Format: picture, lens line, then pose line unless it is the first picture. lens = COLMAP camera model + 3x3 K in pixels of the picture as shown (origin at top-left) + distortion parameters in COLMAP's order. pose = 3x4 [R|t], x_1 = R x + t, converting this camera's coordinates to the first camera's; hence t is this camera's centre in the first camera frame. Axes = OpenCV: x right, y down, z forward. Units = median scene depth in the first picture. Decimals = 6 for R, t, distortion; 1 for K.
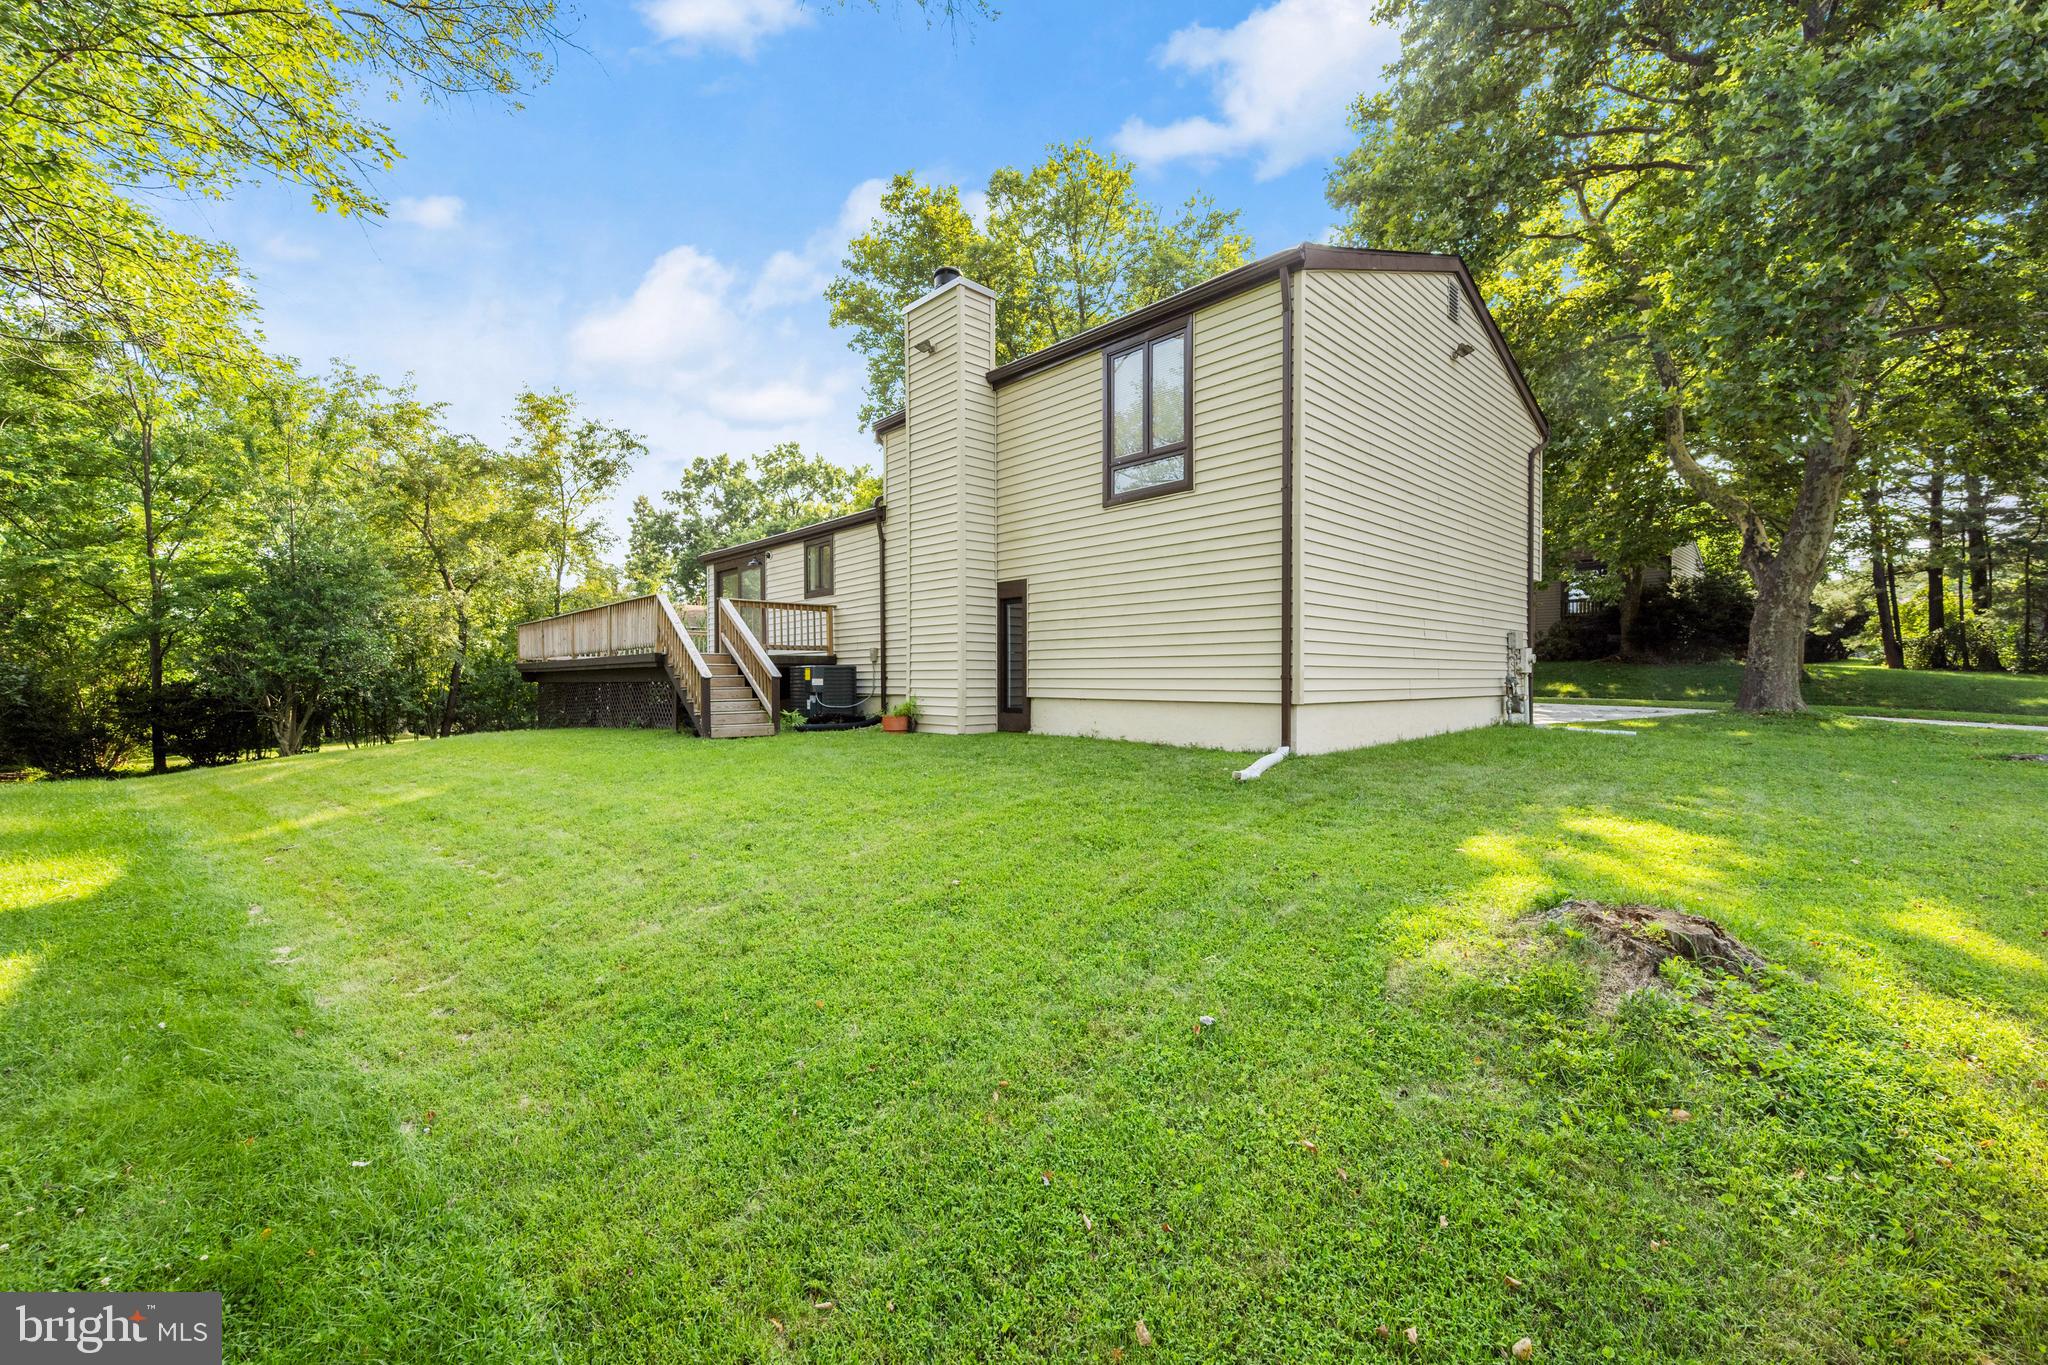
lens RADIAL K [[816.6, 0, 1023.8], [0, 816.6, 677.3], [0, 0, 1]] dist [-0.008618, 0.000841]
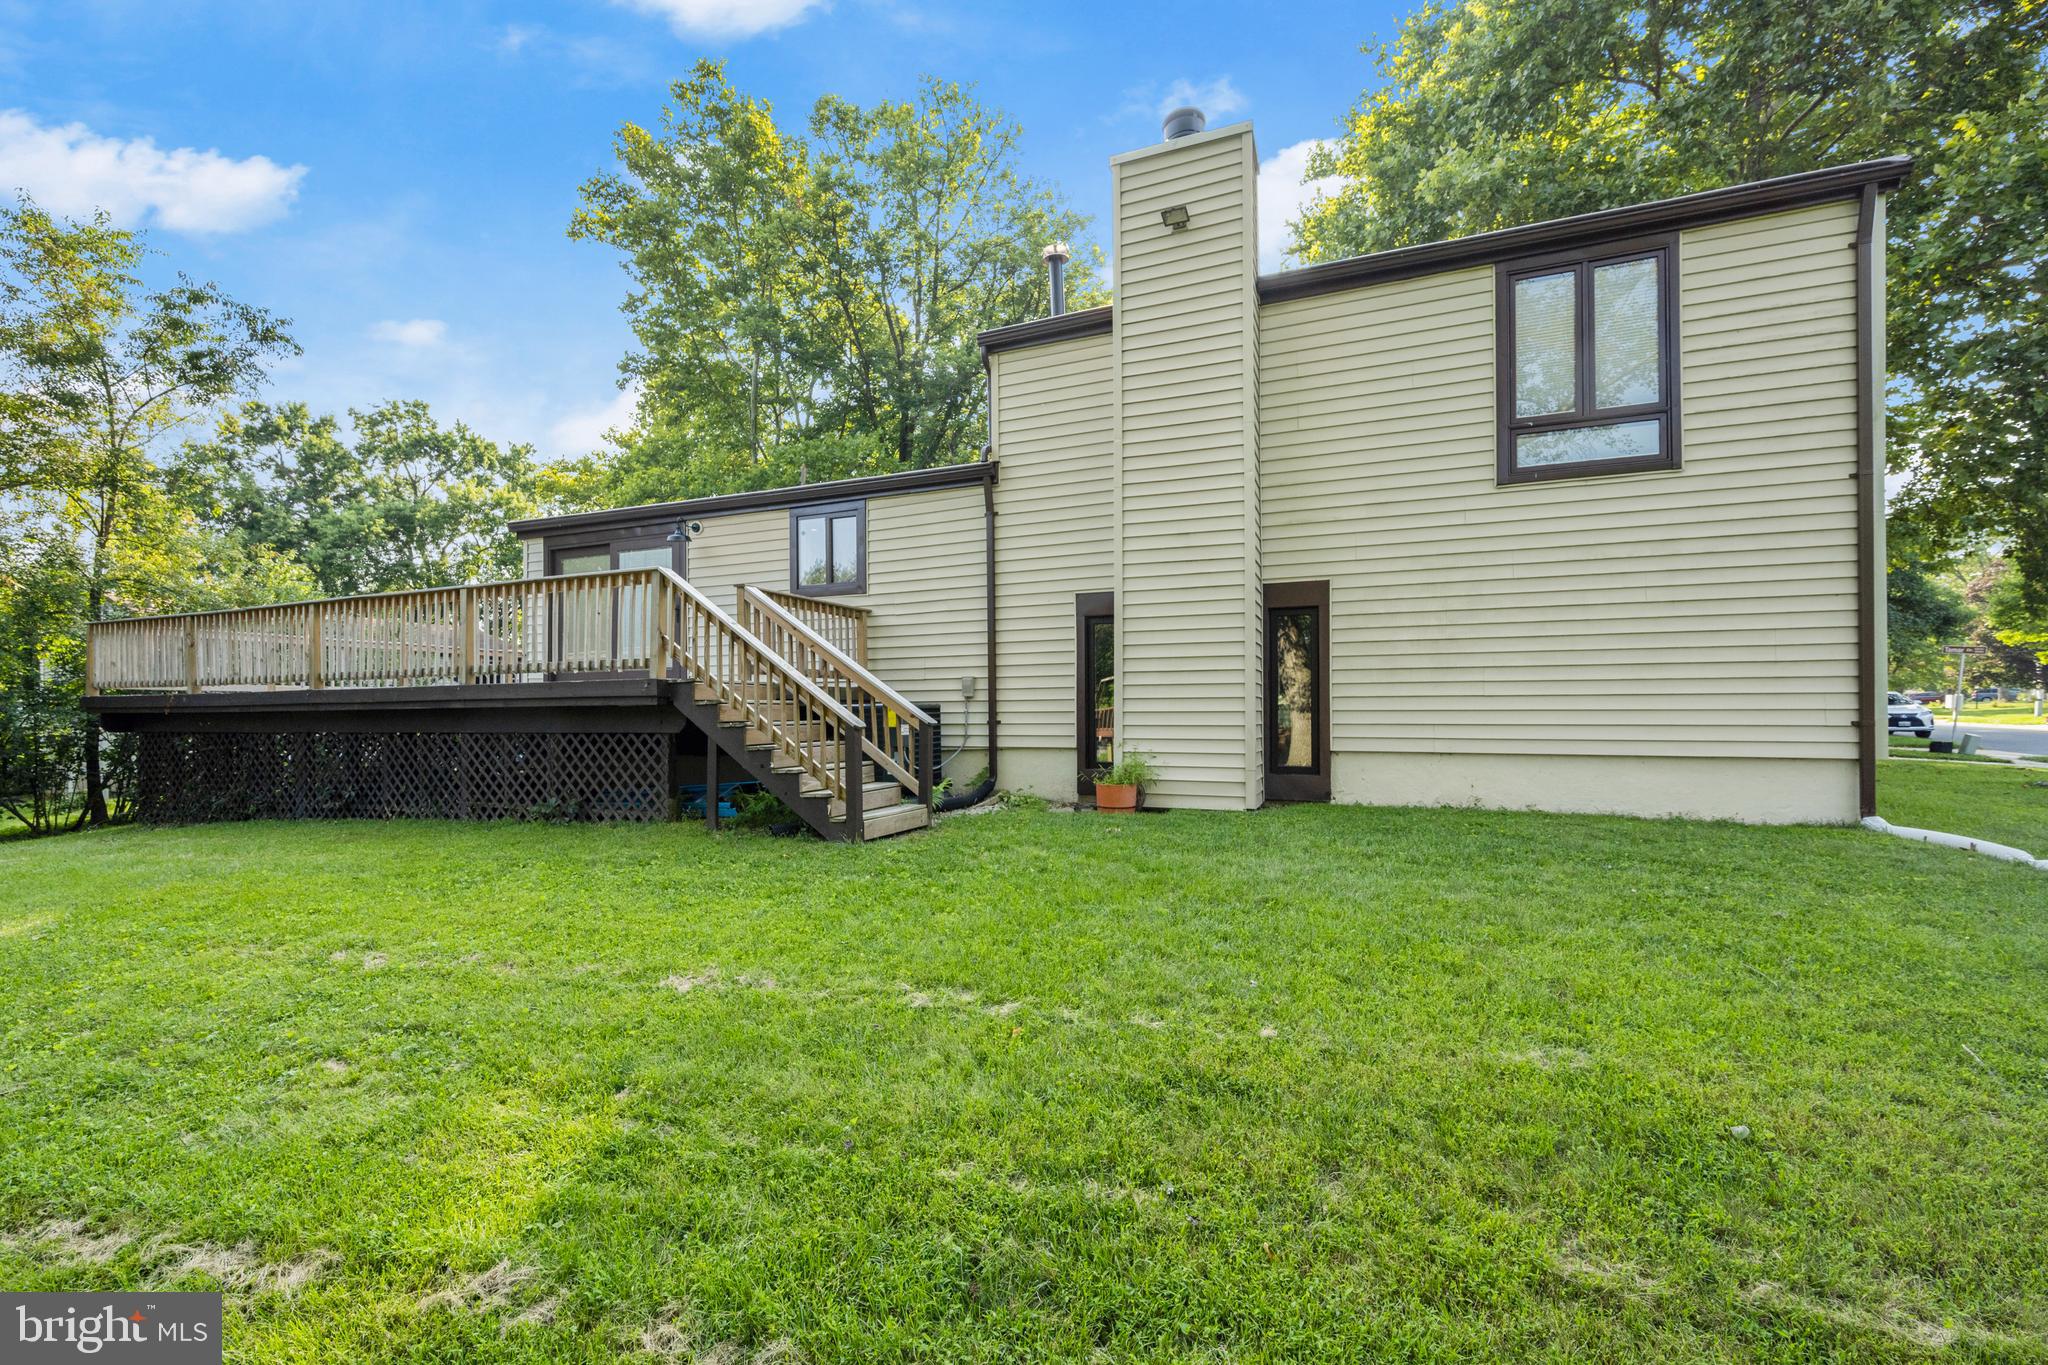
lens RADIAL K [[816.6, 0, 1025.1], [0, 816.6, 702.3], [0, 0, 1]] dist [-0.008618, 0.000841]
pose [[0.903594, 0.001639, 0.428387, -0.429086], [0.003105, 0.999941, -0.010375, -0.008676], [-0.428379, 0.010705, 0.903536, 0.396374]]
